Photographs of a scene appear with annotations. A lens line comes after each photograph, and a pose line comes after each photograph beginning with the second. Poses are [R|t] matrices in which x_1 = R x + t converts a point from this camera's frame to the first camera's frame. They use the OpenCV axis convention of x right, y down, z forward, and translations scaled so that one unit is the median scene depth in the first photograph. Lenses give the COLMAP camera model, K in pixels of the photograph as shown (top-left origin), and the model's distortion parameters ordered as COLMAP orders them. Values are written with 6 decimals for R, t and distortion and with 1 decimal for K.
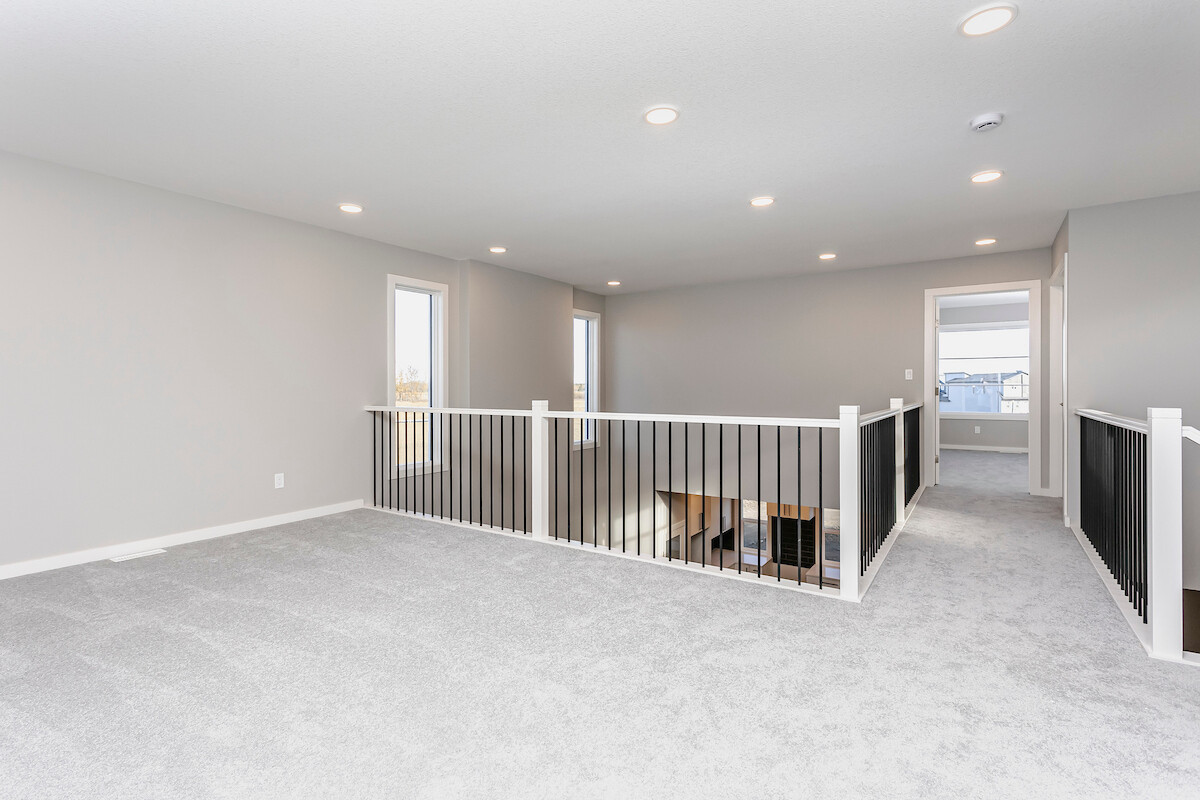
lens RADIAL K [[568.9, 0, 600.0], [0, 568.9, 400.0], [0, 0, 1]] dist [-0.000989, -0.000009]
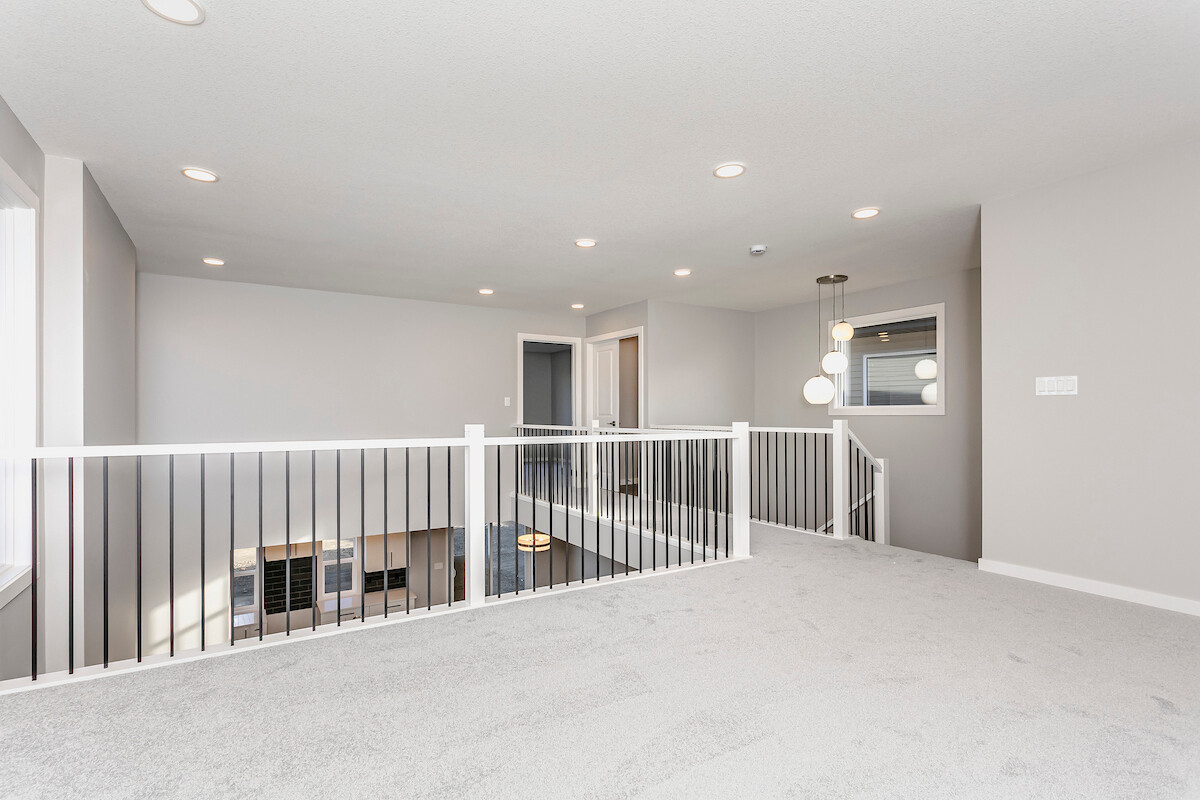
lens RADIAL K [[594.1, 0, 600.0], [0, 594.1, 400.0], [0, 0, 1]] dist [0.001600, 0.000119]
pose [[0.415304, 0.013596, 0.909581, -0.481610], [0.016364, 0.999615, -0.022413, -0.006758], [-0.909535, 0.024193, 0.414922, 0.319479]]
